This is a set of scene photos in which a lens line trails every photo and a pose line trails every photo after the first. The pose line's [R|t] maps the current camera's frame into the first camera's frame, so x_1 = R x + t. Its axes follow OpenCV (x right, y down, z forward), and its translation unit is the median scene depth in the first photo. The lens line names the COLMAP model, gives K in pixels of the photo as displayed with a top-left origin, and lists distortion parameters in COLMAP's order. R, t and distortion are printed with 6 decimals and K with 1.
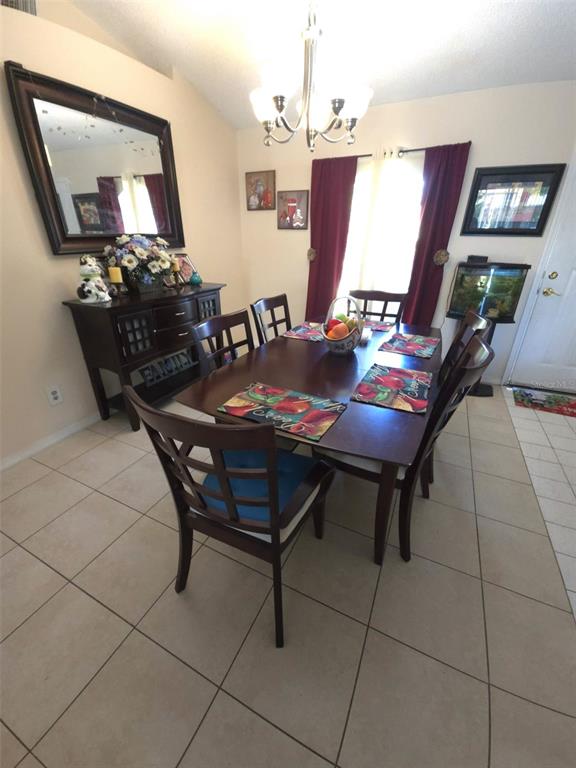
lens RADIAL K [[313.6, 0, 277.3], [0, 313.6, 382.3], [0, 0, 1]] dist [-0.000992, 0.000004]
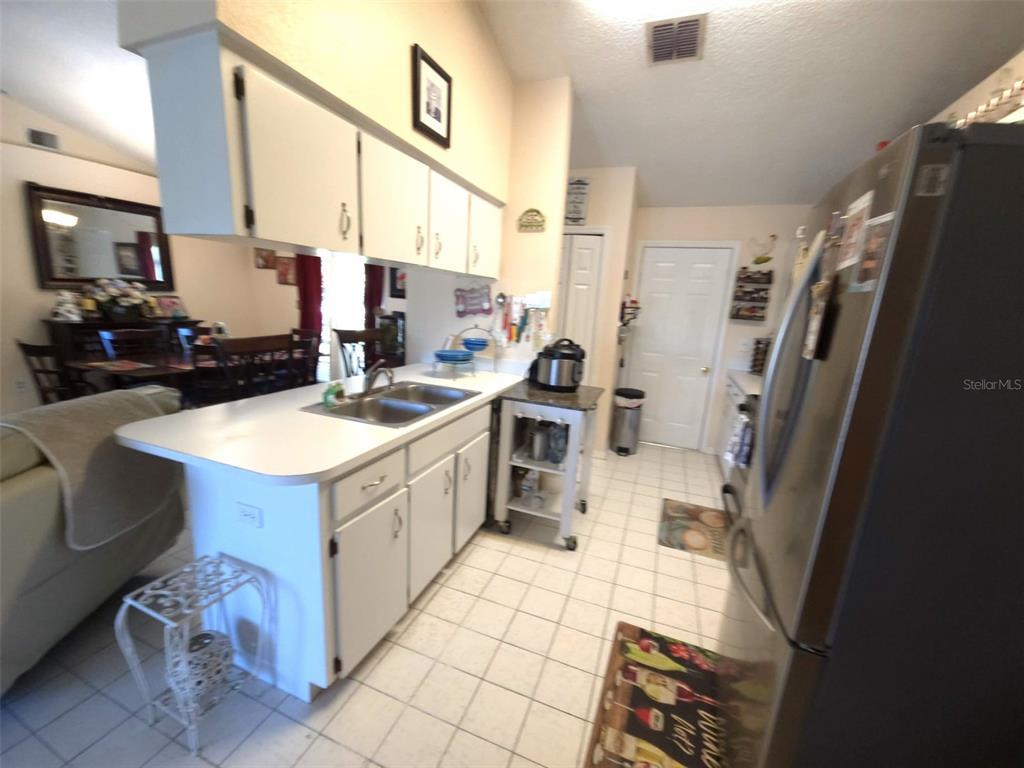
lens RADIAL K [[418.2, 0, 510.3], [0, 418.2, 388.9], [0, 0, 1]] dist [-0.000992, 0.000004]
pose [[0.990754, 0.039539, 0.129785, 0.965661], [-0.010475, 0.976030, -0.217385, 0.354763], [-0.135269, 0.214015, 0.967419, -0.846267]]
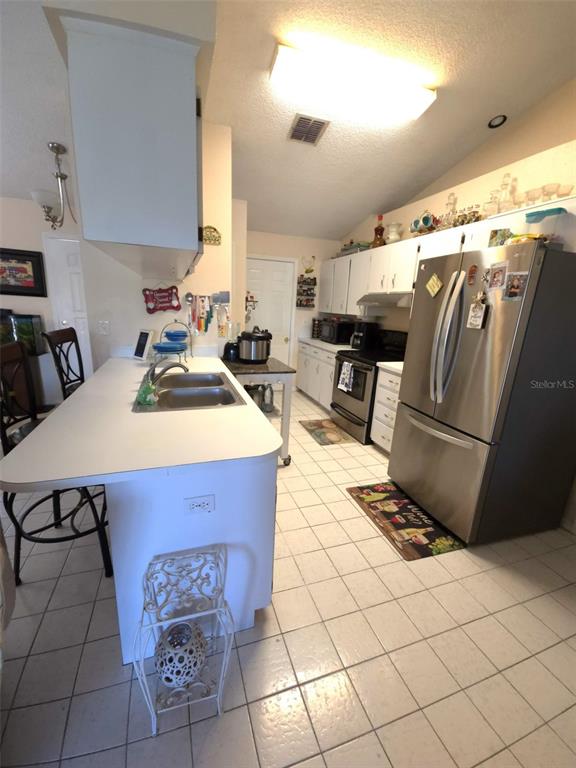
lens RADIAL K [[313.6, 0, 283.7], [0, 313.6, 381.1], [0, 0, 1]] dist [-0.000992, 0.000004]
pose [[0.688089, -0.137224, 0.712533, 0.504202], [0.256453, 0.964573, -0.061891, 0.287359], [-0.678798, 0.225317, 0.698903, -0.685810]]
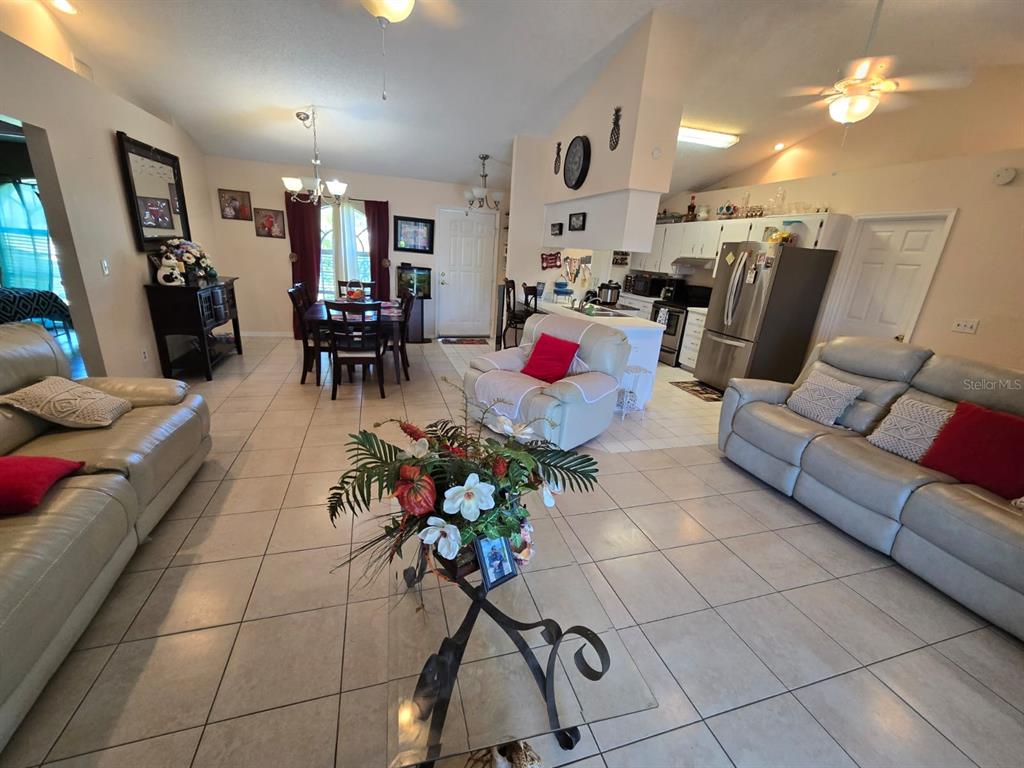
lens RADIAL K [[418.2, 0, 513.6], [0, 418.2, 386.7], [0, 0, 1]] dist [-0.000992, 0.000004]
pose [[0.708262, -0.167836, 0.685708, -0.698052], [0.229446, 0.973321, 0.001241, 0.435297], [-0.667623, 0.156454, 0.727875, -1.067206]]
